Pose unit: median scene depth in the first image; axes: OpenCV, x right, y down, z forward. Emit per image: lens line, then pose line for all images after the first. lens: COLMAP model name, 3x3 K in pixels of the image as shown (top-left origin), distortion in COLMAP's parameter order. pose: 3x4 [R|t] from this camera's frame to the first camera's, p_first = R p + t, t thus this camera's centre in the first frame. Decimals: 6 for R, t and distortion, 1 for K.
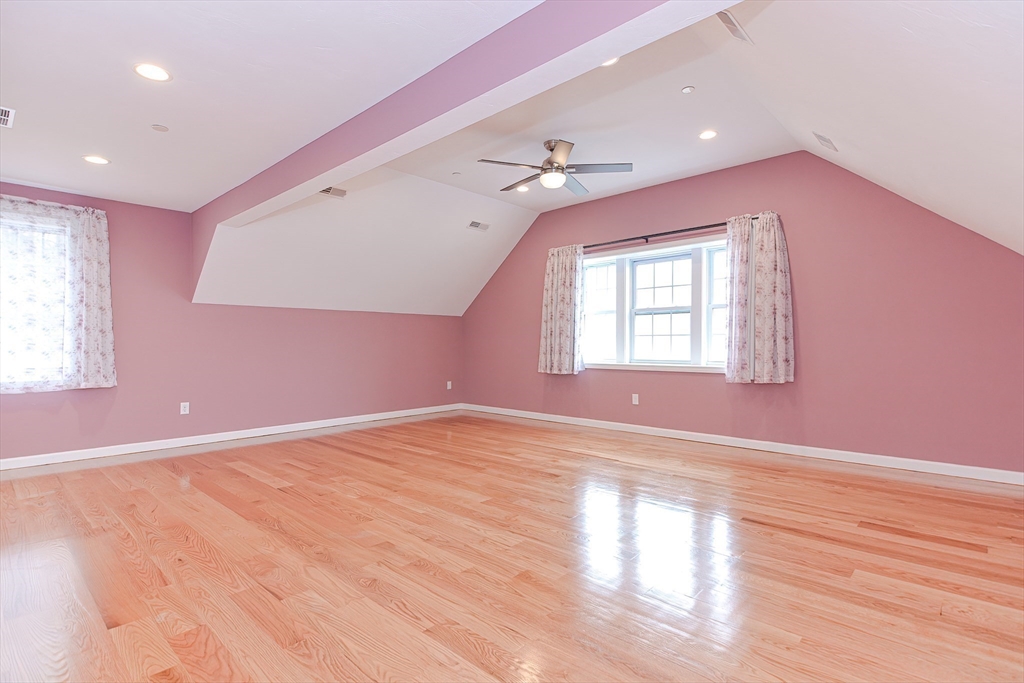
lens RADIAL K [[488.5, 0, 512.8], [0, 488.5, 344.8], [0, 0, 1]] dist [0.012079, -0.008588]
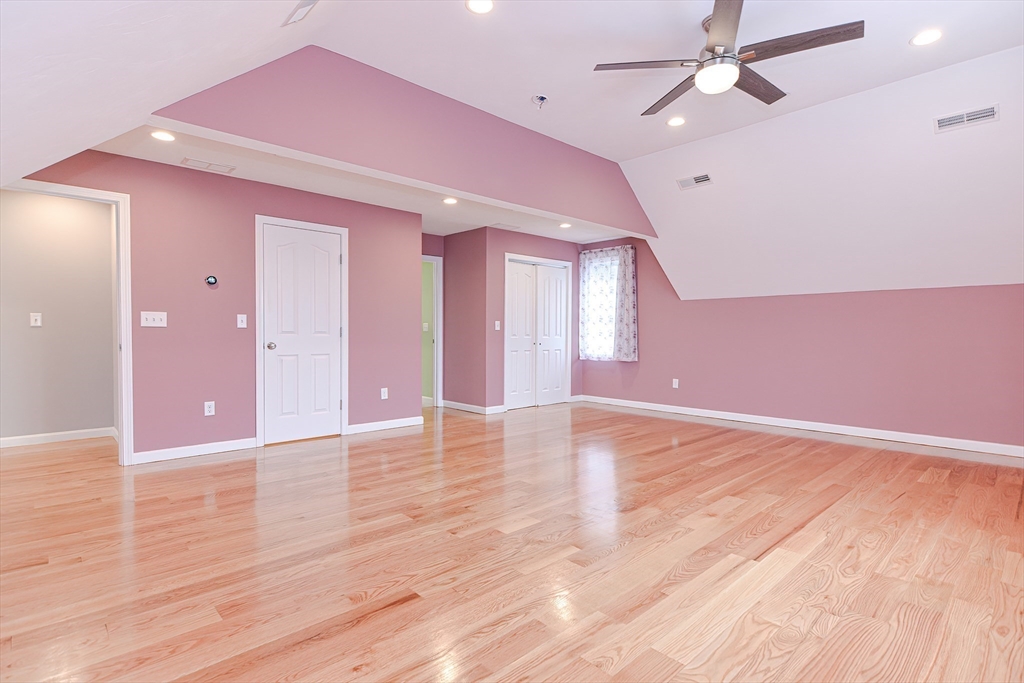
lens RADIAL K [[488.5, 0, 512.8], [0, 488.5, 344.8], [0, 0, 1]] dist [0.012079, -0.008588]
pose [[-0.063881, 0.023819, -0.997673, 0.746772], [-0.008420, 0.999667, 0.024406, 0.001182], [0.997922, 0.009960, -0.063660, 0.787562]]
